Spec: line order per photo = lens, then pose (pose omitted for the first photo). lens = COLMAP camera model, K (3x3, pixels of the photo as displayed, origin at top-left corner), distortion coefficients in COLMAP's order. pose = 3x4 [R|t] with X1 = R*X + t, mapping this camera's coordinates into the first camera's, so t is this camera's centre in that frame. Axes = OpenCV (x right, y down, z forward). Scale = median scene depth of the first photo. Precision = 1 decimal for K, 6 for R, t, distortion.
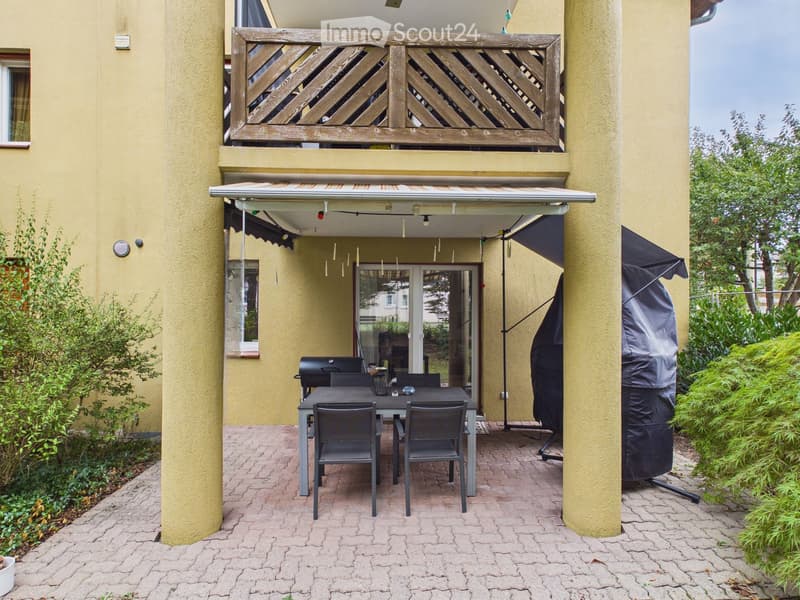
lens RADIAL K [[417.9, 0, 400.3], [0, 417.9, 312.0], [0, 0, 1]] dist [0.001186, -0.000458]
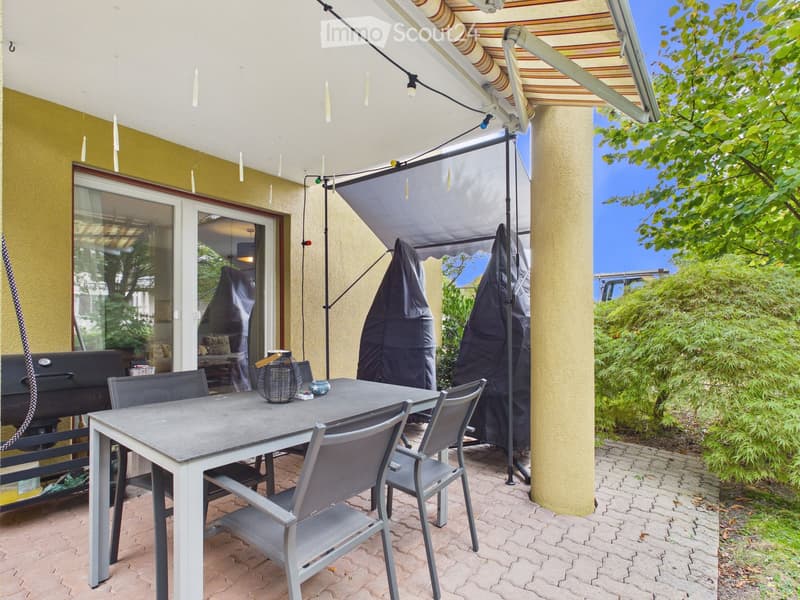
lens RADIAL K [[417.9, 0, 400.3], [0, 417.9, 312.0], [0, 0, 1]] dist [0.001186, -0.000458]
pose [[0.633703, 0.015821, 0.773415, -0.260525], [0.000097, 0.999789, -0.020532, 0.071821], [-0.773577, 0.013086, 0.633568, 0.408159]]
